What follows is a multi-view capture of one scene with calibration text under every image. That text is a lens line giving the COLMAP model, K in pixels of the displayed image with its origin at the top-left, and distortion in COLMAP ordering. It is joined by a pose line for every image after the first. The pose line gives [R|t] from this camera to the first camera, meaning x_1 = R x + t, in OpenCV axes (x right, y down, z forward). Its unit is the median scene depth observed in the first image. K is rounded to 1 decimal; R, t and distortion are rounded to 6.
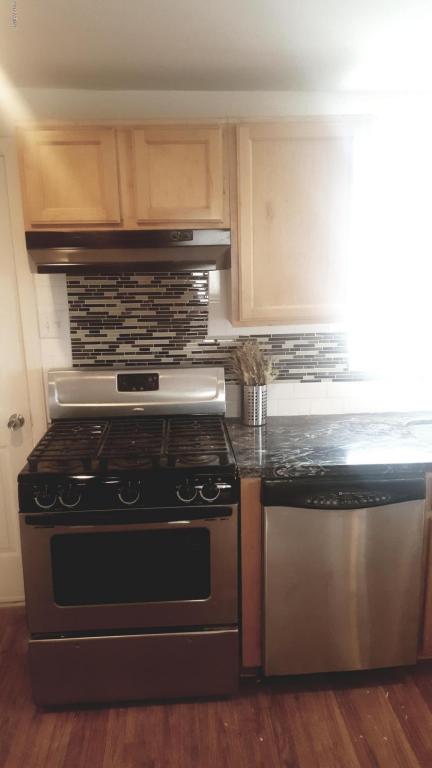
lens RADIAL K [[569.7, 0, 206.7], [0, 569.7, 376.4], [0, 0, 1]] dist [0.086465, -0.146782]
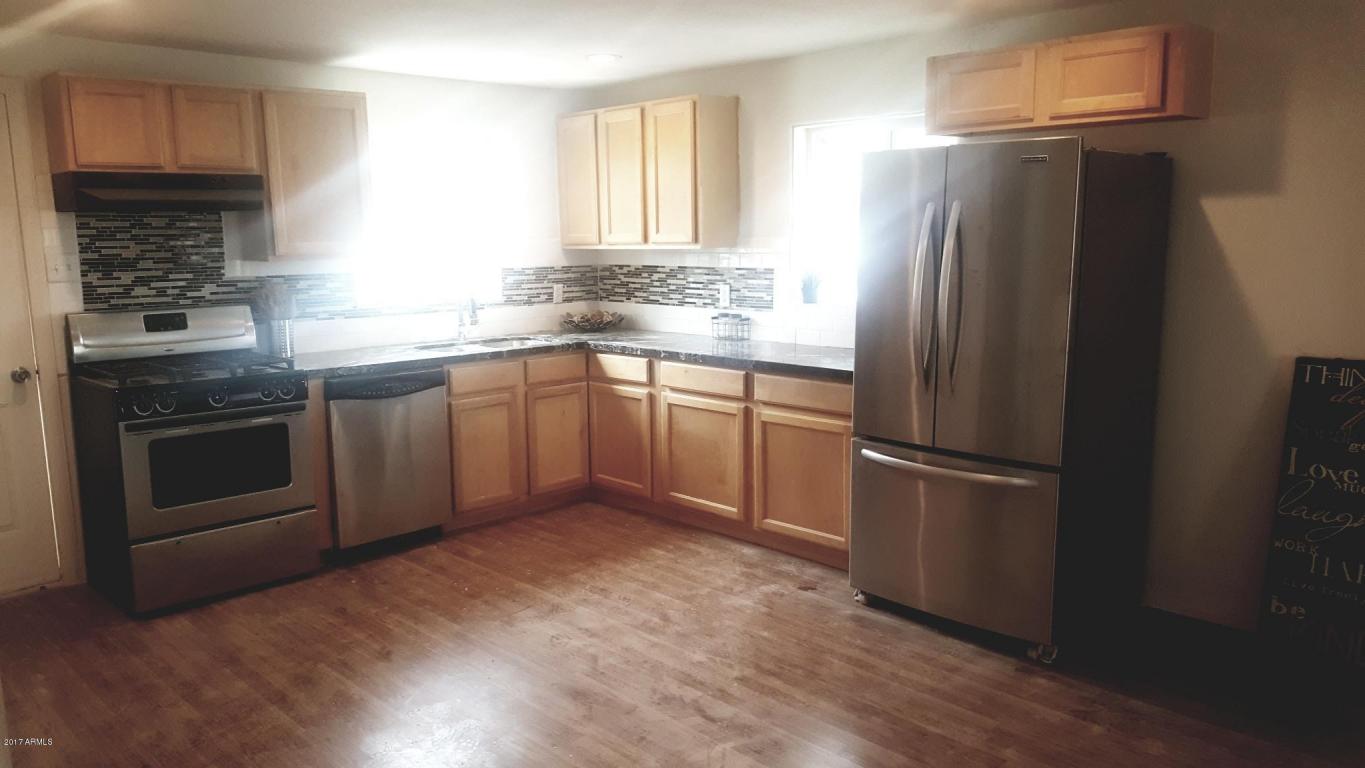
lens RADIAL K [[1012.5, 0, 682.5], [0, 1012.5, 384.0], [0, 0, 1]] dist [0.086465, -0.146782]
pose [[0.752529, -0.094216, 0.651785, -0.615156], [0.137797, 0.990332, -0.015942, 0.269834], [-0.643982, 0.101811, 0.758236, -0.938088]]
